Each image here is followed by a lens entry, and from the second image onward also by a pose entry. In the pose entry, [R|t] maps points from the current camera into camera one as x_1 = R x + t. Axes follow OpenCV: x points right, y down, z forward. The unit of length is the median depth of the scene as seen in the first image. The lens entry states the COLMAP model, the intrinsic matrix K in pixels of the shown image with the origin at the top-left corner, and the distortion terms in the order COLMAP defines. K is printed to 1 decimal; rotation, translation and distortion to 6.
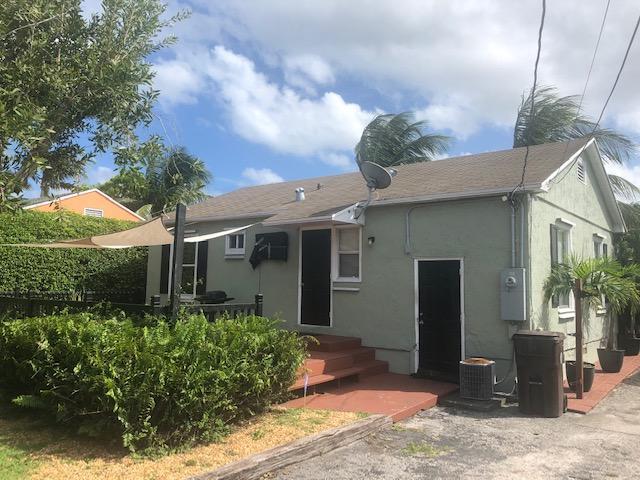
lens RADIAL K [[518.3, 0, 337.3], [0, 518.3, 233.4], [0, 0, 1]] dist [0.063624, -0.082032]
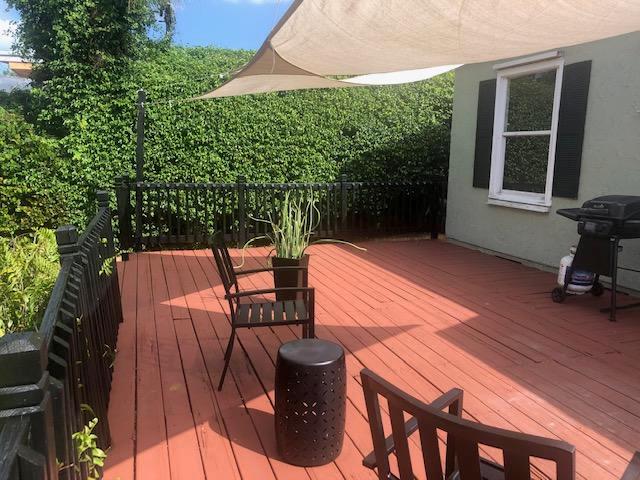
lens RADIAL K [[516.8, 0, 300.3], [0, 516.8, 236.3], [0, 0, 1]] dist [0.064773, -0.078789]
pose [[0.812271, 0.089175, -0.576423, -0.222773], [0.057169, 0.971314, 0.230826, 0.038987], [0.580472, -0.220446, 0.783872, 0.606621]]
